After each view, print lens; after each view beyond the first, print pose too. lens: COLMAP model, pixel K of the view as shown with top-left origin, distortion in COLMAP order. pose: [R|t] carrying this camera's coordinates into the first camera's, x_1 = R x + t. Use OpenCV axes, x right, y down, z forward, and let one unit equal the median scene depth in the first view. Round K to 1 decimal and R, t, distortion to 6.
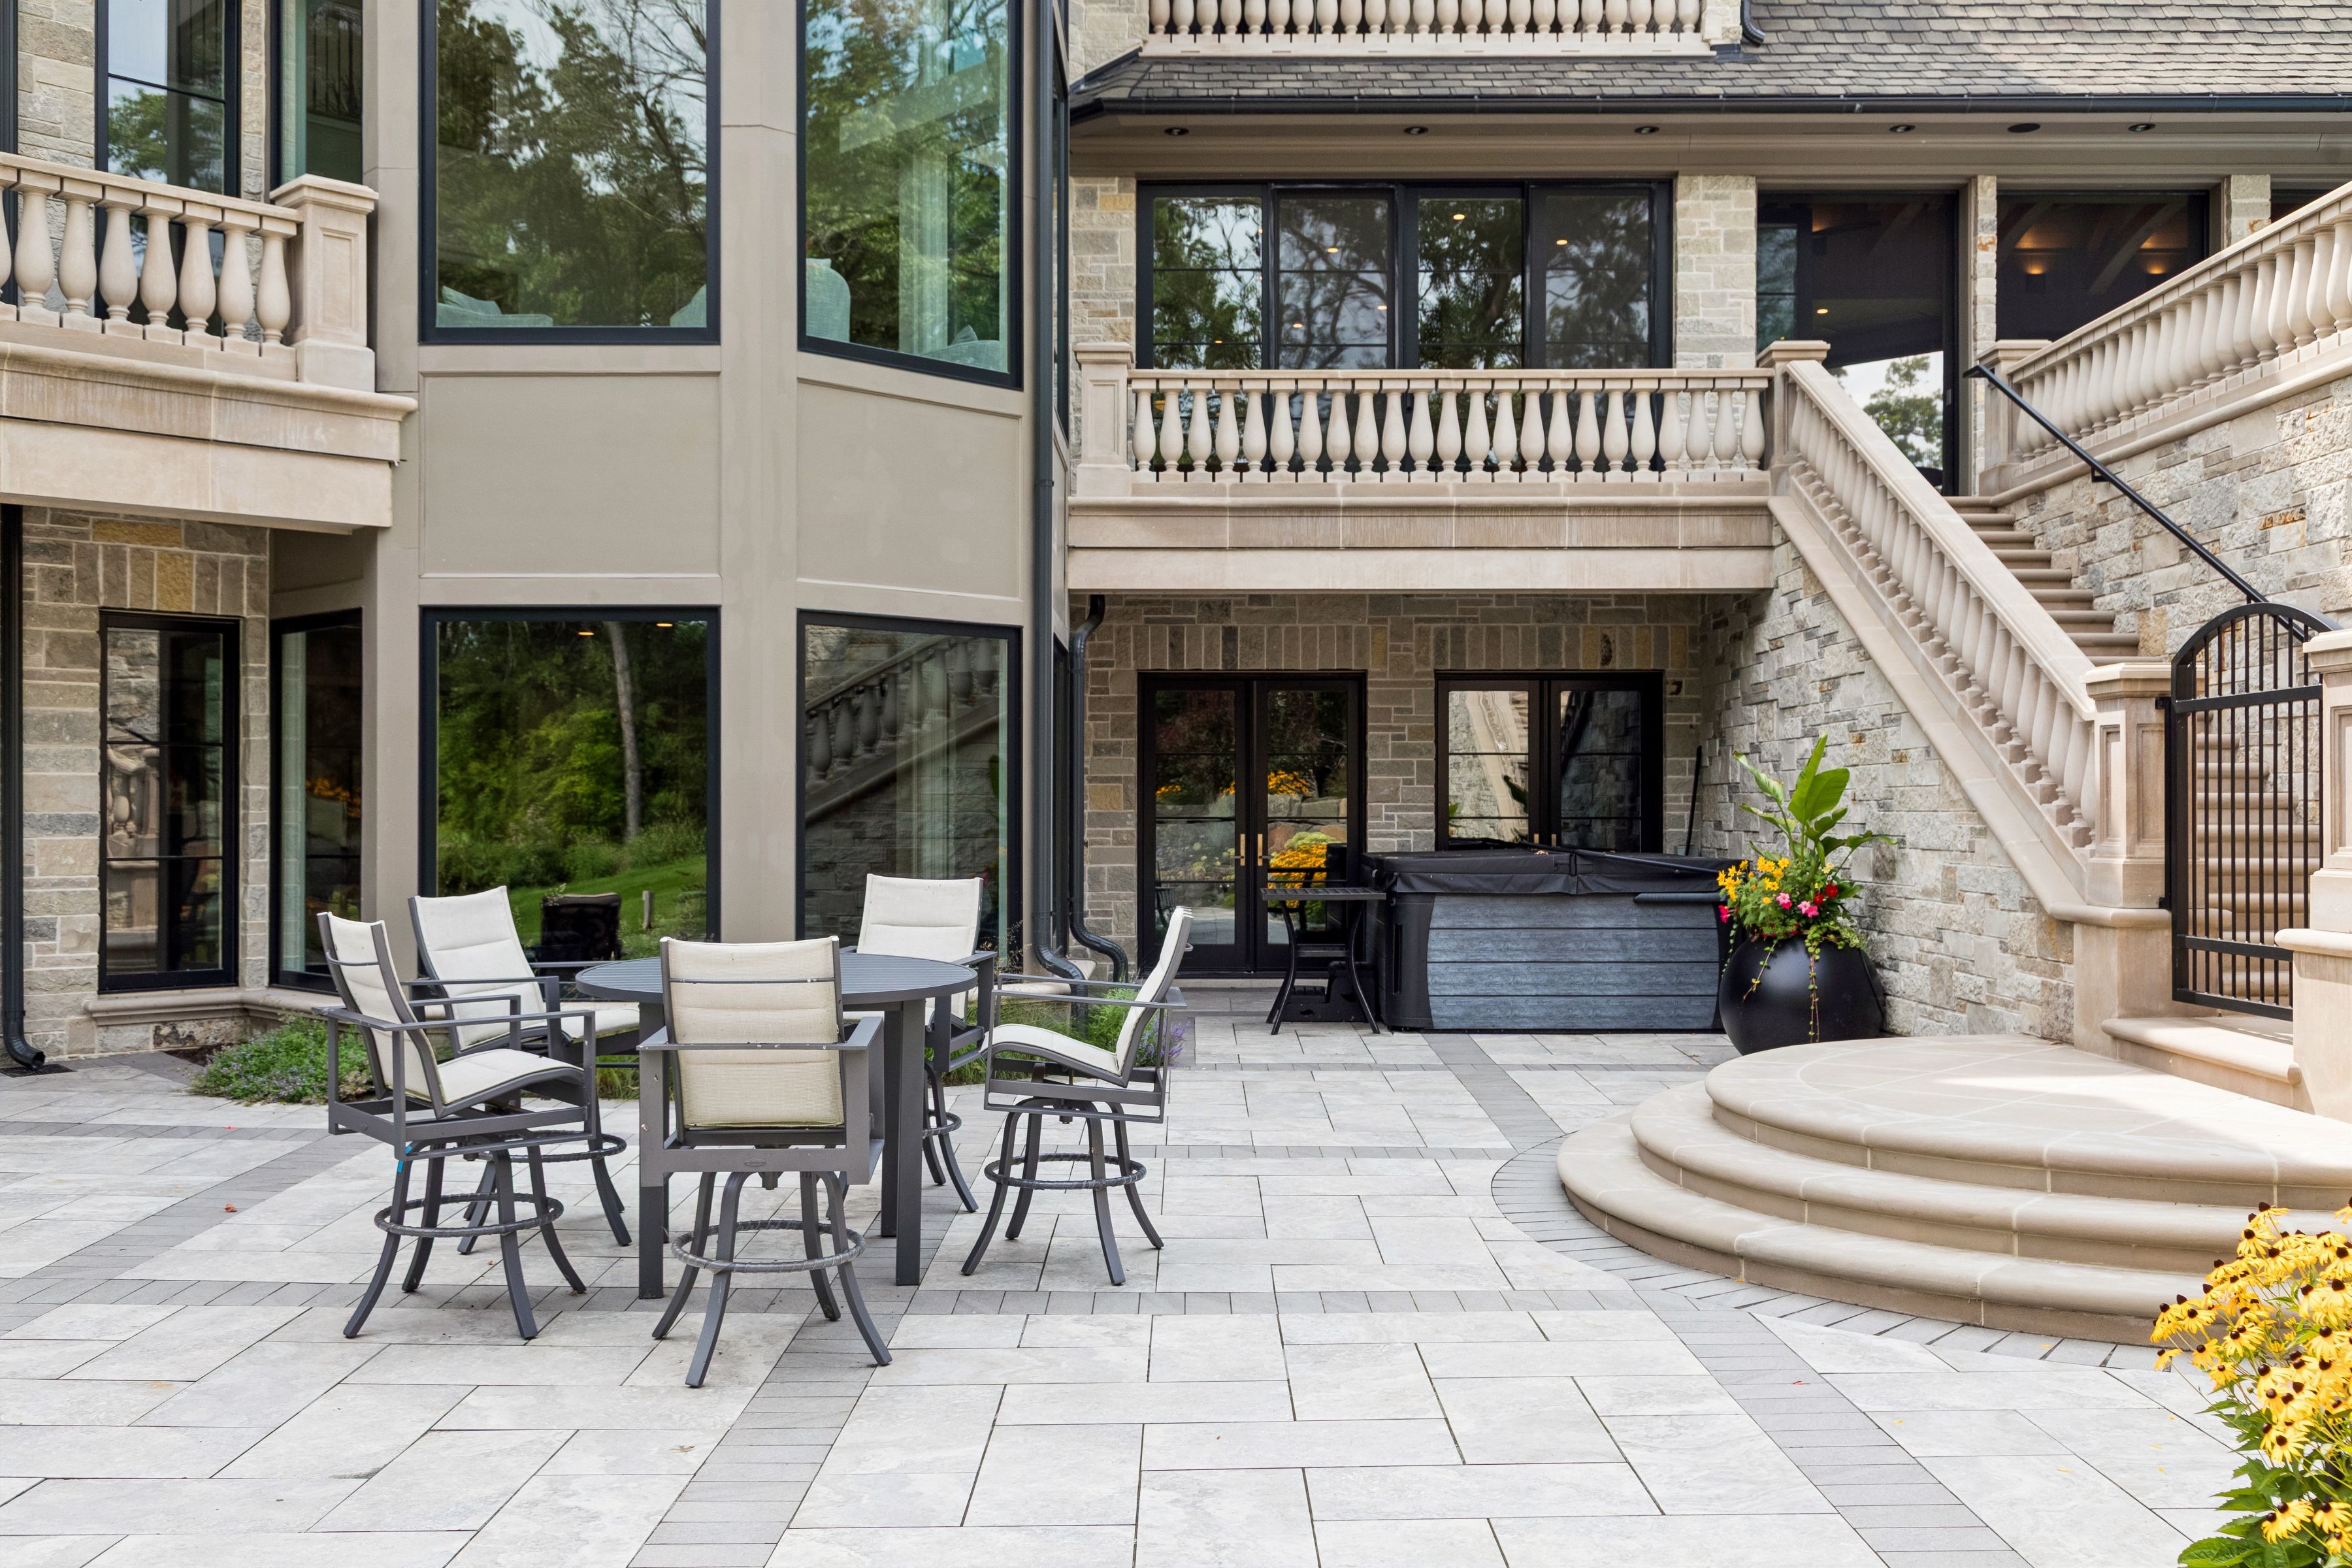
lens RADIAL K [[2174.0, 0, 1172.1], [0, 2174.0, 796.5], [0, 0, 1]] dist [0.009294, 0.000000]
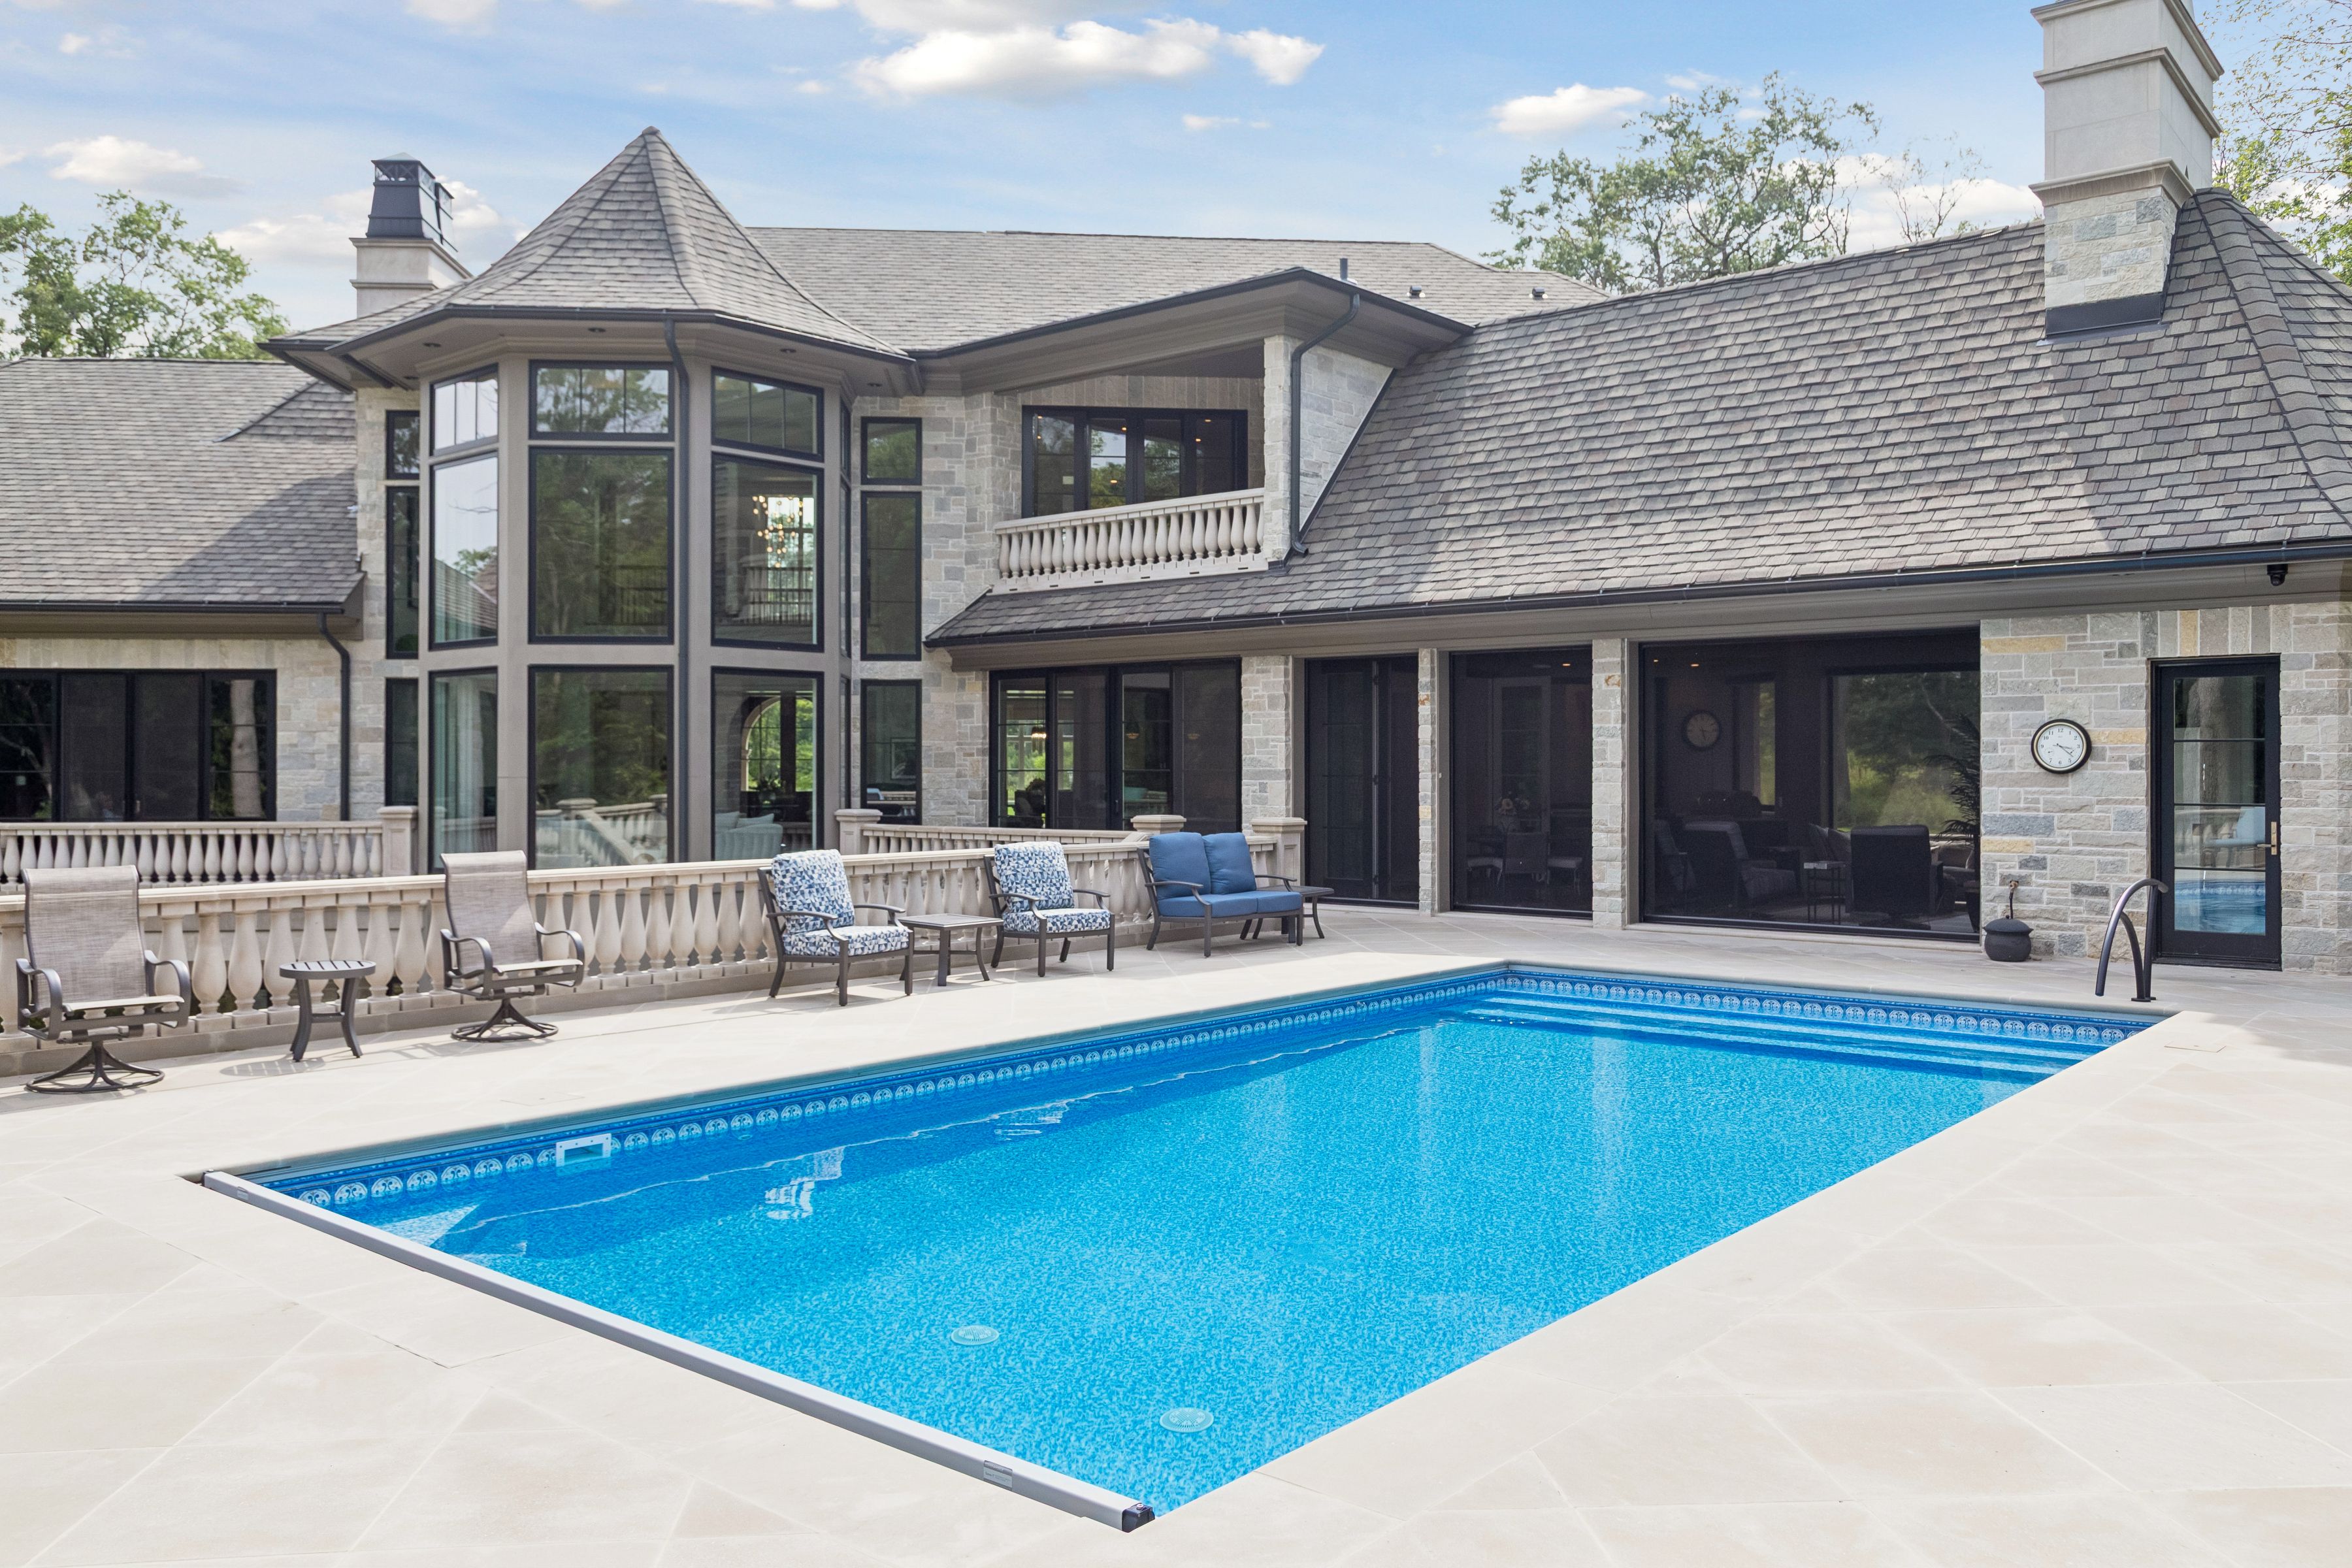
lens RADIAL K [[1758.1, 0, 1213.2], [0, 1758.1, 768.9], [0, 0, 1]] dist [-0.006690, 0.000604]
pose [[0.776825, -0.000251, -0.629716, 1.261751], [0.008705, 0.999909, 0.010340, -0.297482], [0.629656, -0.013514, 0.776757, 0.111809]]
